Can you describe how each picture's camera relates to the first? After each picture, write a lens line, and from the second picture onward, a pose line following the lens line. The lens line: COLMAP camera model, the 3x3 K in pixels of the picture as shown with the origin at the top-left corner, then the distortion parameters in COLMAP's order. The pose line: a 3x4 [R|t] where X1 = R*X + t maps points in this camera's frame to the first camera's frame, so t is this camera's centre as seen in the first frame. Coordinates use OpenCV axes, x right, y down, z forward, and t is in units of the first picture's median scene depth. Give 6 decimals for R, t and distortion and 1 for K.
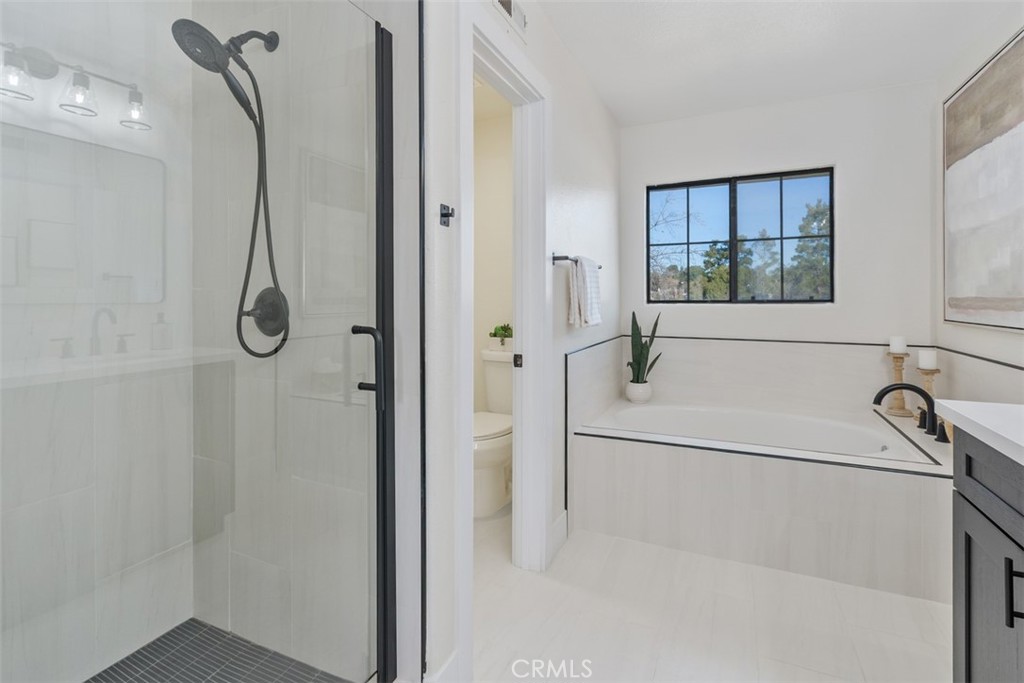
lens RADIAL K [[468.2, 0, 516.1], [0, 468.2, 294.5], [0, 0, 1]] dist [0.001818, 0.000032]
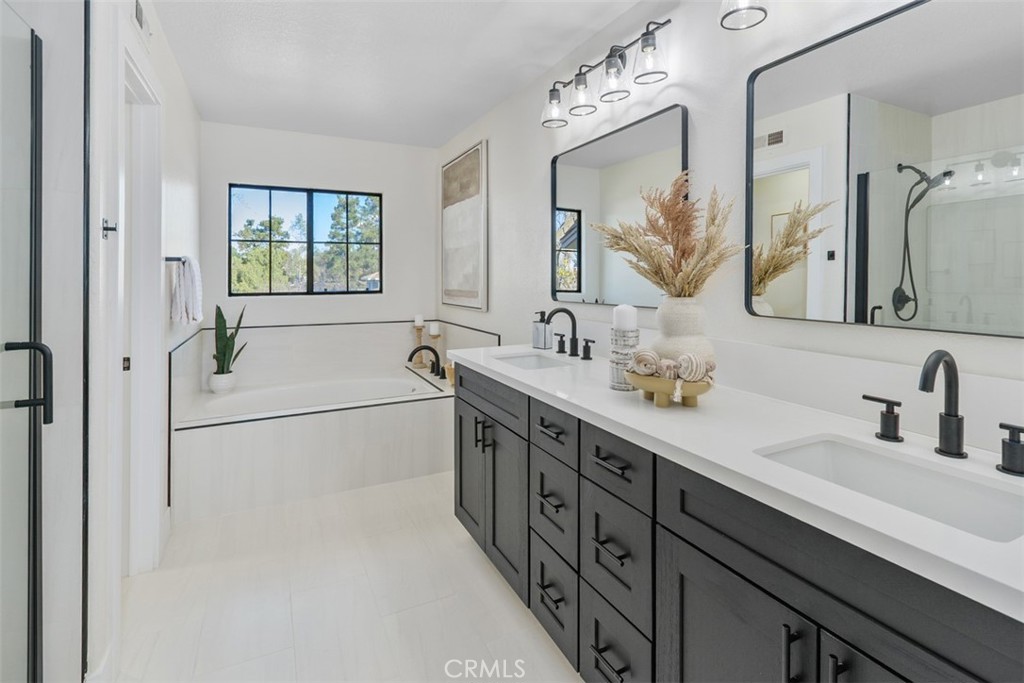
lens RADIAL K [[463.7, 0, 511.4], [0, 463.7, 340.7], [0, 0, 1]] dist [0.001773, -0.000394]
pose [[0.617214, -0.098992, 0.780543, -0.175706], [-0.006229, 0.991408, 0.130661, -0.025939], [-0.786770, -0.085508, 0.611294, -0.148938]]
